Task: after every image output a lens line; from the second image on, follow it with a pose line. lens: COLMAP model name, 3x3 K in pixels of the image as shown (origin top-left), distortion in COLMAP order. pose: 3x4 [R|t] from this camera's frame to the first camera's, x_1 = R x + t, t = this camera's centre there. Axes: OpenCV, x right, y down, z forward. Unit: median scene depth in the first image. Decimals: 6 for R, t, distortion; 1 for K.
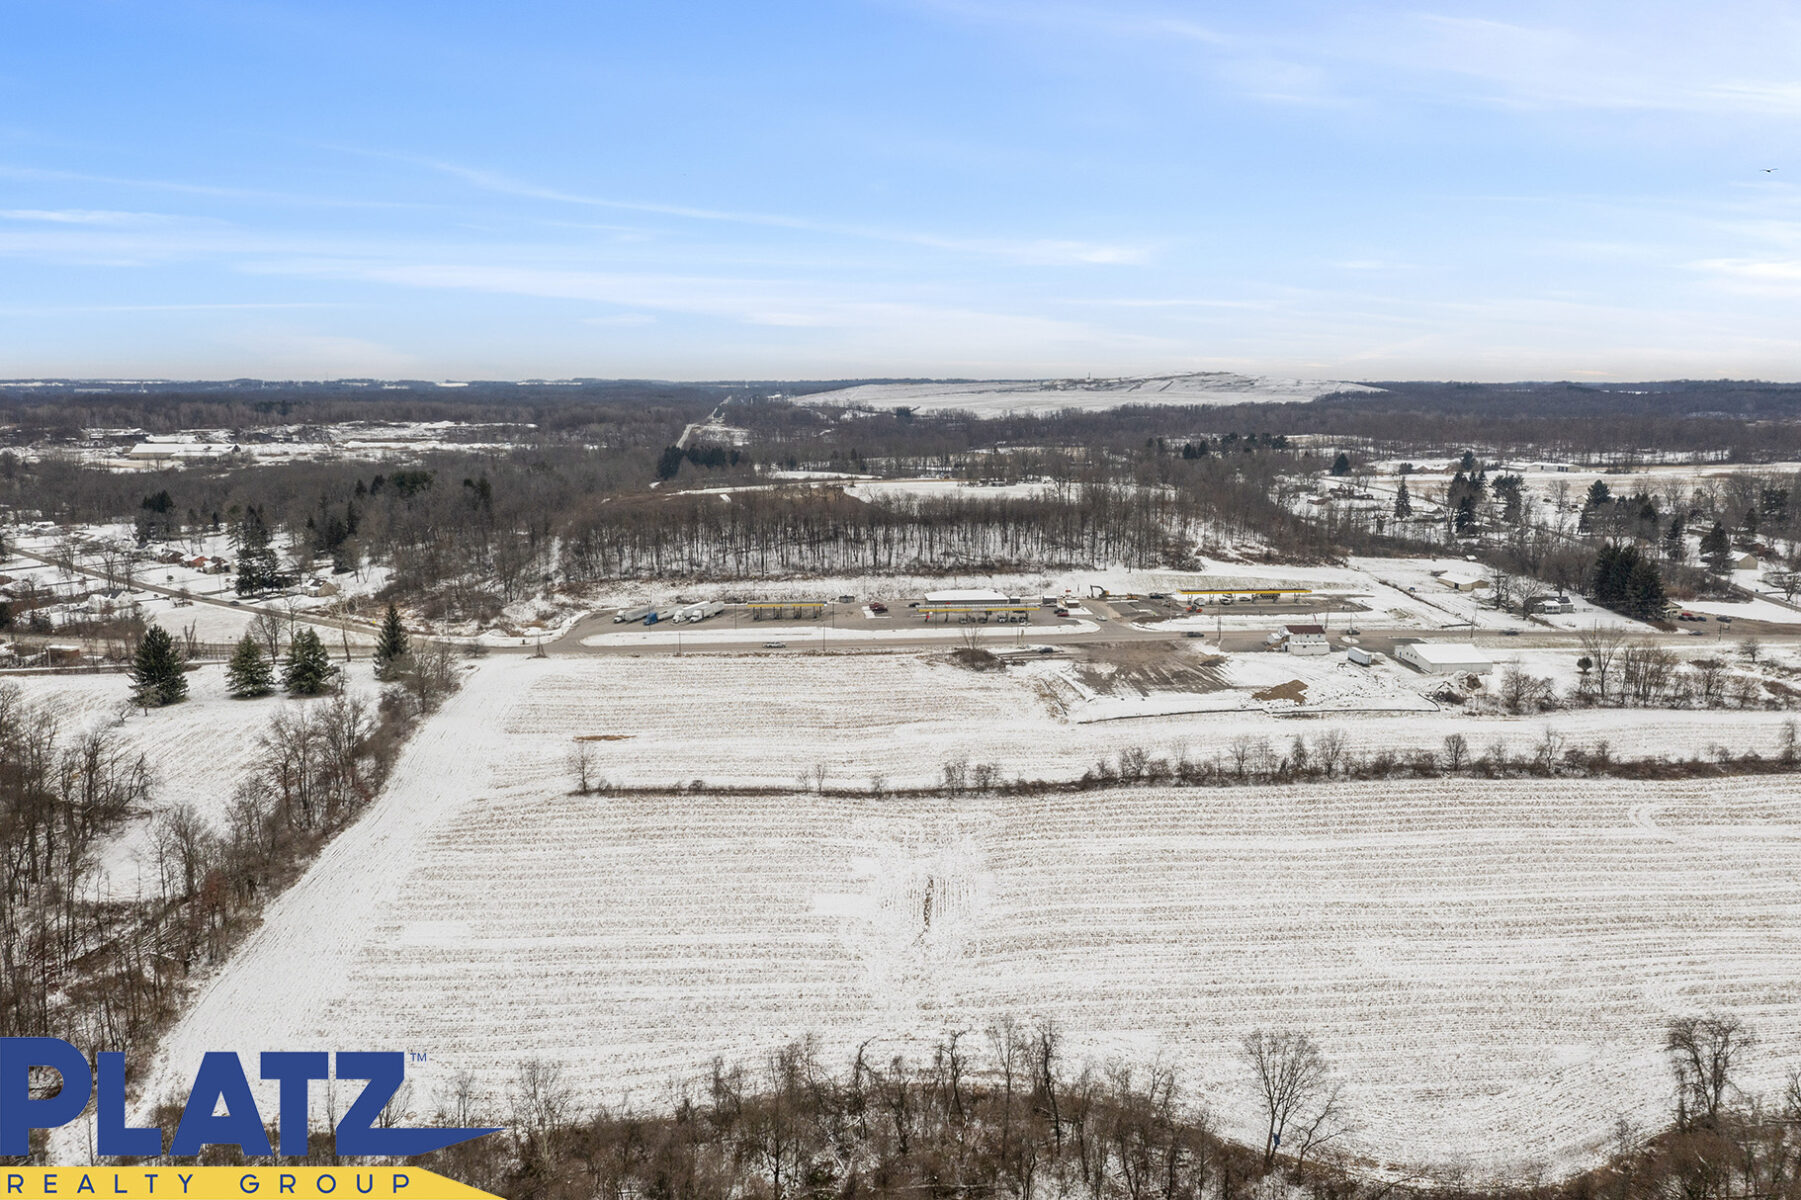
lens RADIAL K [[1497.3, 0, 807.0], [0, 1497.3, 597.5], [0, 0, 1]] dist [-0.004843, 0.006695]
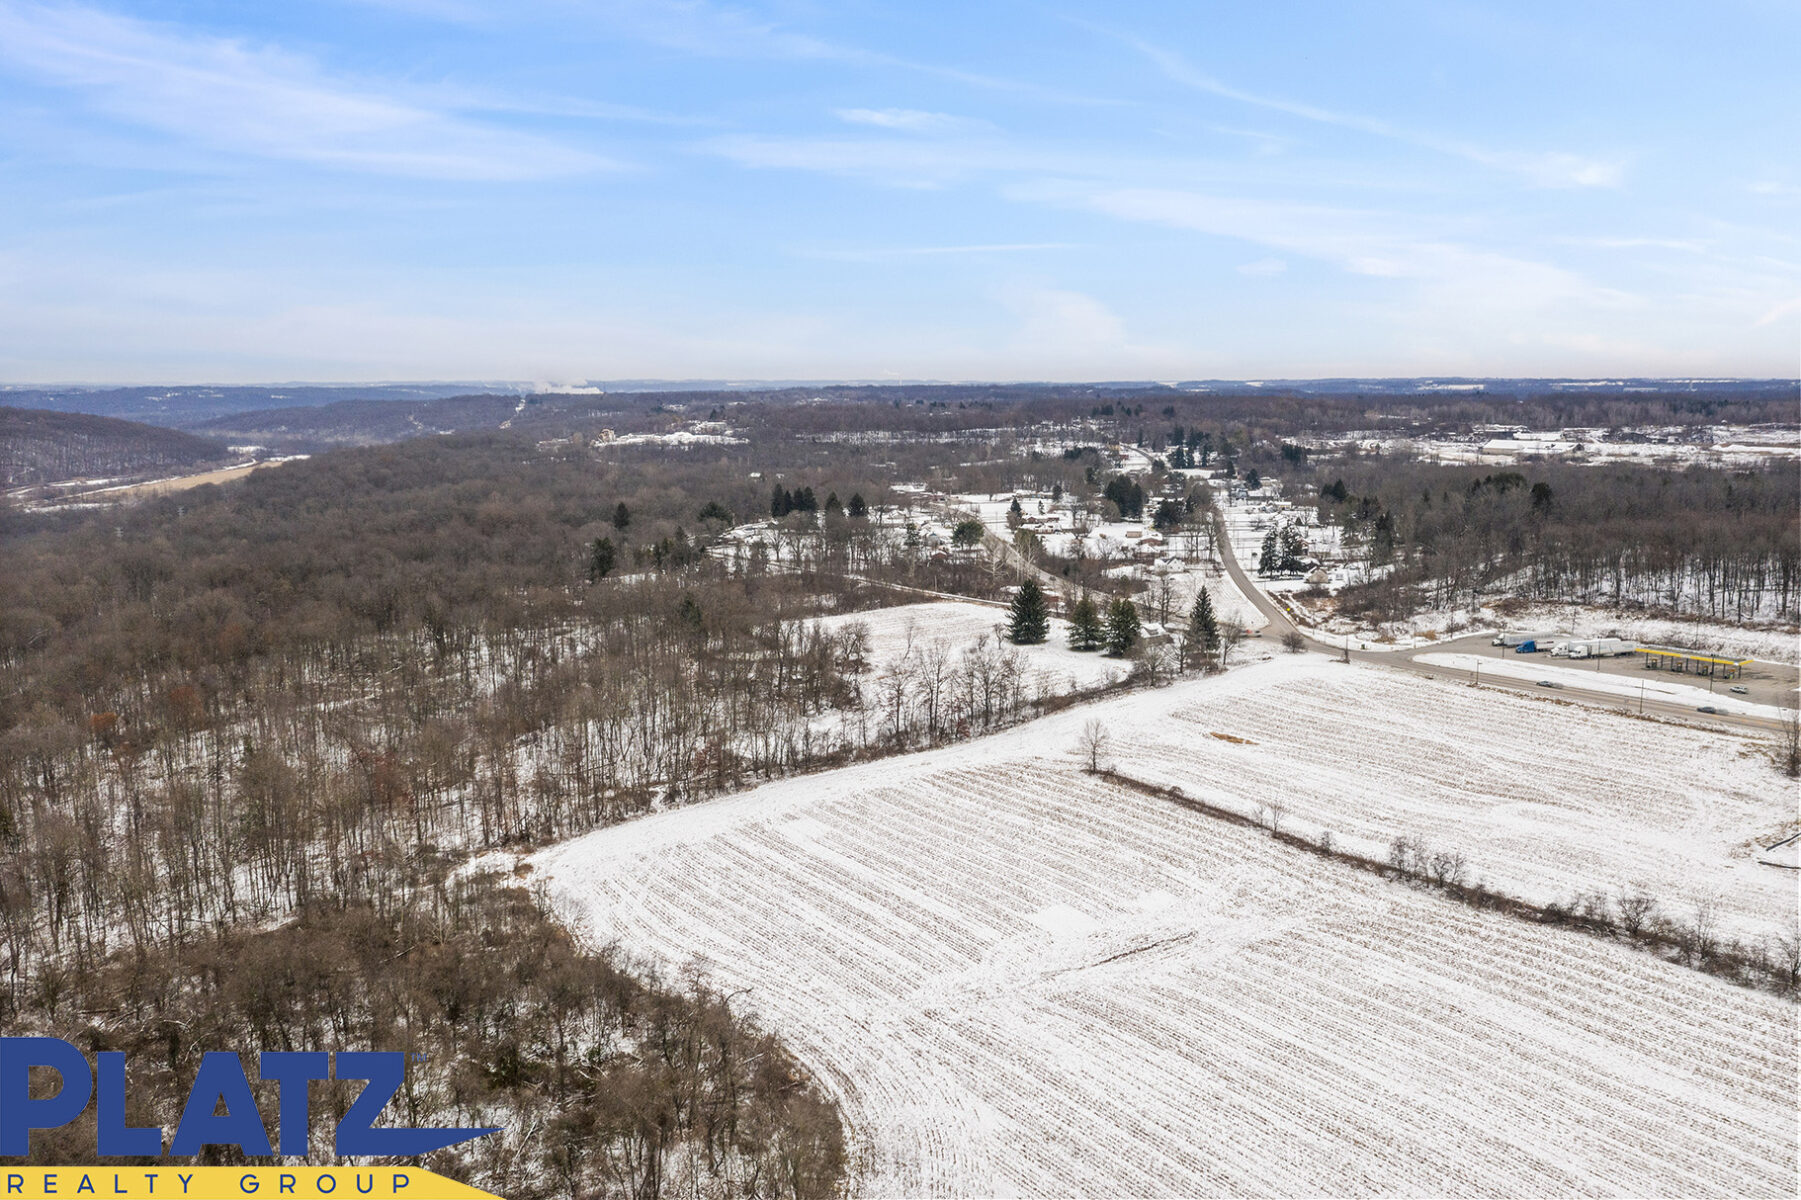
lens RADIAL K [[1497.3, 0, 807.0], [0, 1497.3, 597.5], [0, 0, 1]] dist [-0.004843, 0.006695]
pose [[0.516505, 0.127986, -0.846665, 0.459150], [-0.128856, 0.989125, 0.070913, -0.024082], [0.846533, 0.072471, 0.527380, 0.239851]]
